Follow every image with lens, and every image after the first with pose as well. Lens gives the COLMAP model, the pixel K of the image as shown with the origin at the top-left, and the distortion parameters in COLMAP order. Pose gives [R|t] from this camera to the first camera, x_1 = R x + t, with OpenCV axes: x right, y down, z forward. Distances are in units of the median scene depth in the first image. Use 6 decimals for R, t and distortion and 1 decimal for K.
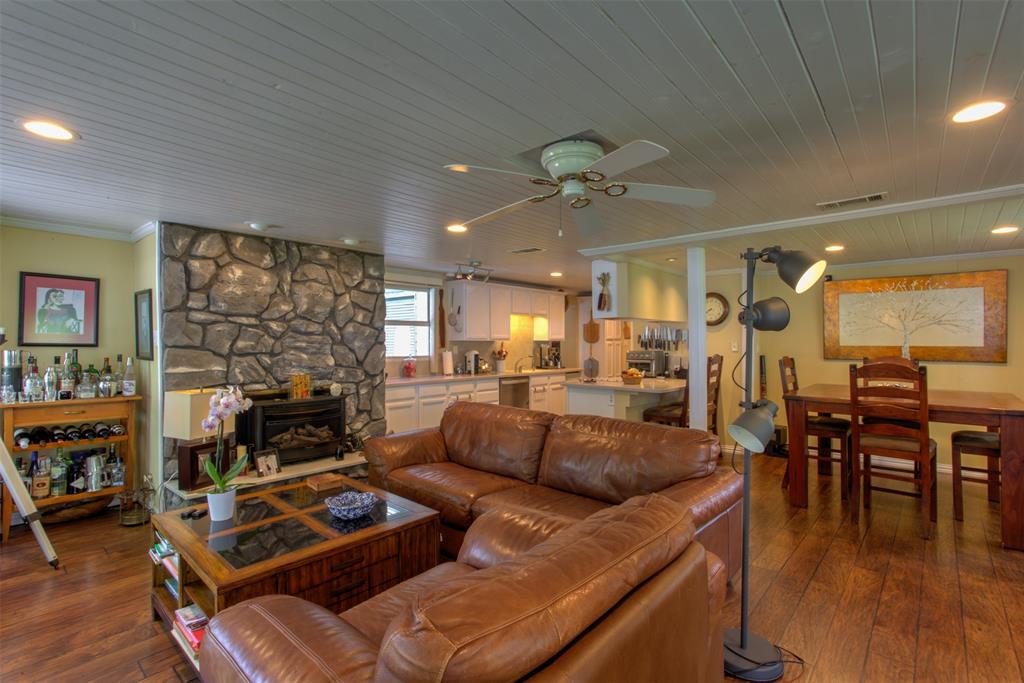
lens RADIAL K [[495.3, 0, 508.7], [0, 495.3, 341.6], [0, 0, 1]] dist [0.003586, 0.001467]
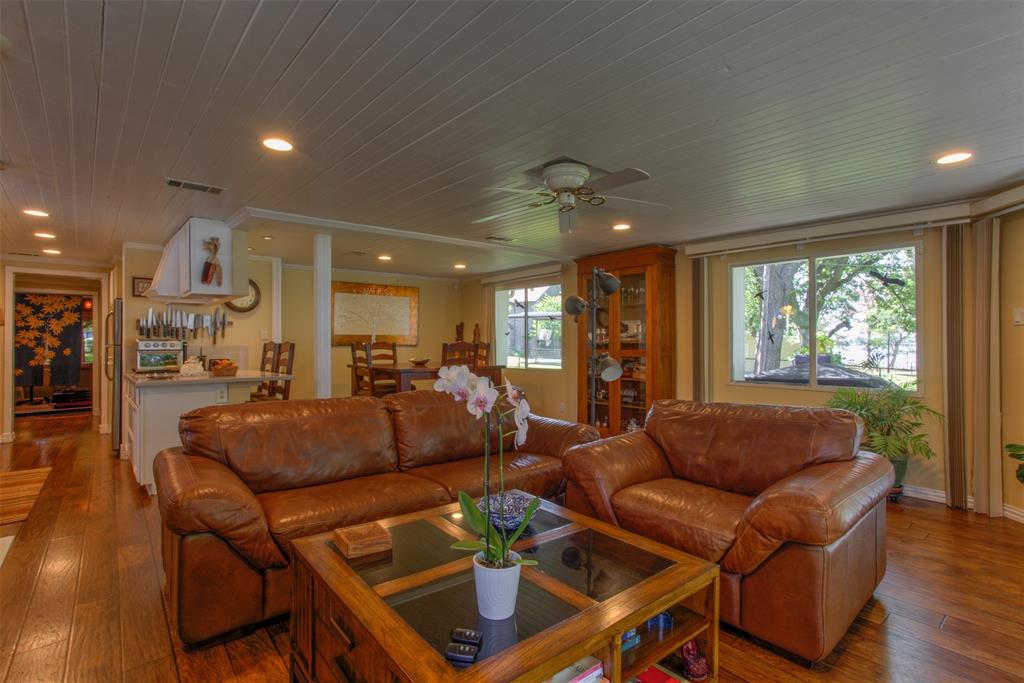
lens RADIAL K [[495.3, 0, 506.8], [0, 495.3, 338.6], [0, 0, 1]] dist [0.003586, 0.001467]
pose [[0.178976, 0.004882, 0.983841, -0.468032], [0.000541, 0.999987, -0.005061, 0.025344], [-0.983853, 0.001438, 0.178971, 0.369600]]
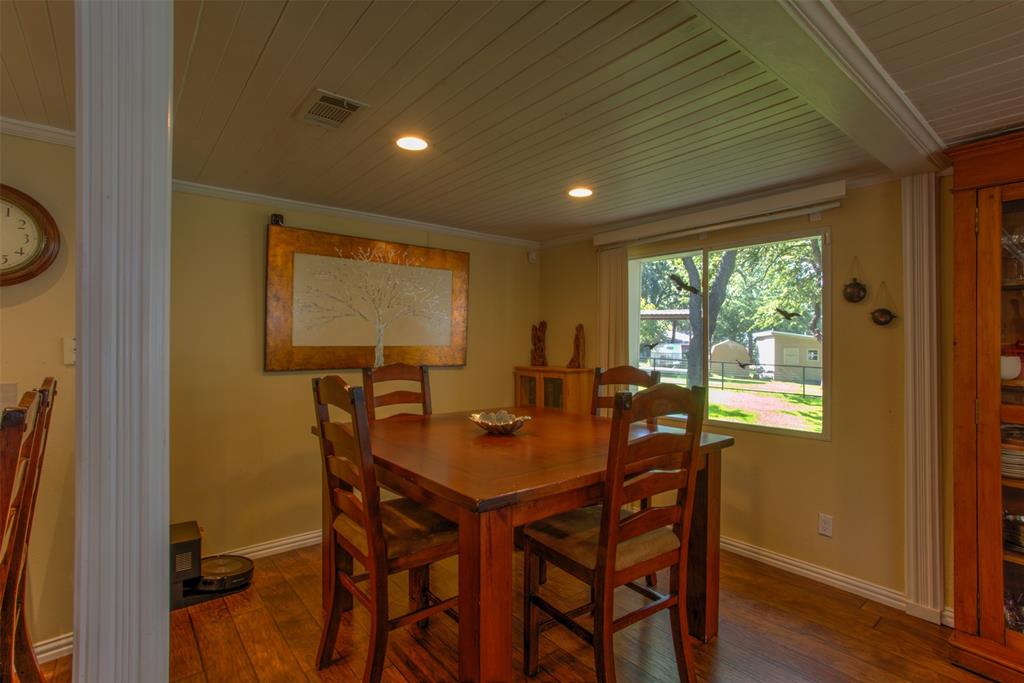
lens RADIAL K [[495.3, 0, 518.9], [0, 495.3, 338.4], [0, 0, 1]] dist [0.003586, 0.001467]
pose [[0.174185, 0.008083, 0.984680, 0.169276], [-0.005671, 0.999958, -0.007205, 0.002387], [-0.984697, -0.004329, 0.174223, 0.666914]]
